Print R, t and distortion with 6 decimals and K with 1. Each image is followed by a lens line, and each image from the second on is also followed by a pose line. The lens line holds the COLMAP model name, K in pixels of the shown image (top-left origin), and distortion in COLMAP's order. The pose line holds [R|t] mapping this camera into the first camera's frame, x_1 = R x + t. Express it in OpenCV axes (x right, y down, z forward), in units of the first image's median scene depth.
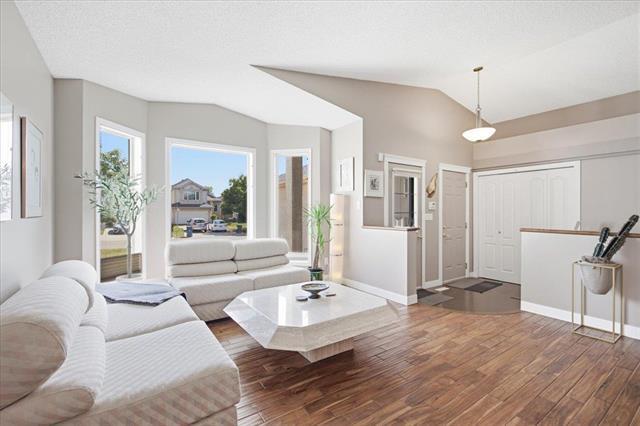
lens RADIAL K [[293.8, 0, 325.6], [0, 293.8, 211.5], [0, 0, 1]] dist [0.004425, 0.000904]
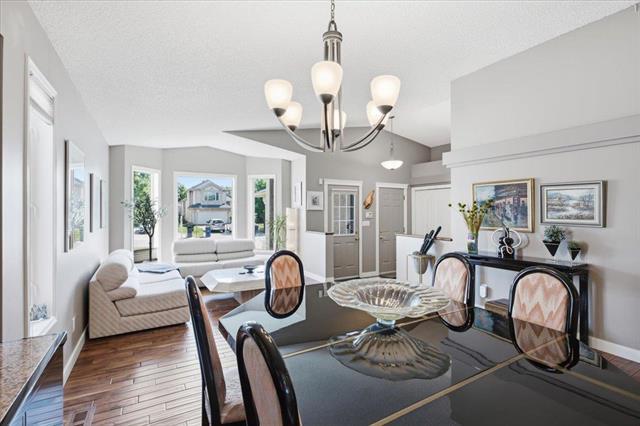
lens RADIAL K [[293.8, 0, 316.5], [0, 293.8, 211.4], [0, 0, 1]] dist [0.004425, 0.000904]
pose [[0.996493, 0.000060, -0.083679, 0.282855], [-0.000272, 0.999997, -0.002521, -0.039238], [0.083678, 0.002535, 0.996490, -0.401991]]
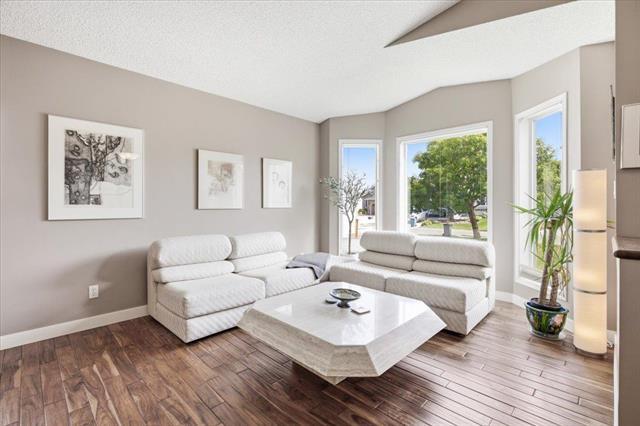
lens RADIAL K [[293.8, 0, 320.3], [0, 293.8, 203.4], [0, 0, 1]] dist [0.004425, 0.000904]
pose [[0.197166, -0.006305, -0.980350, 0.450306], [0.001201, 0.999980, -0.006190, 0.001813], [0.980369, 0.000043, 0.197169, 0.453218]]
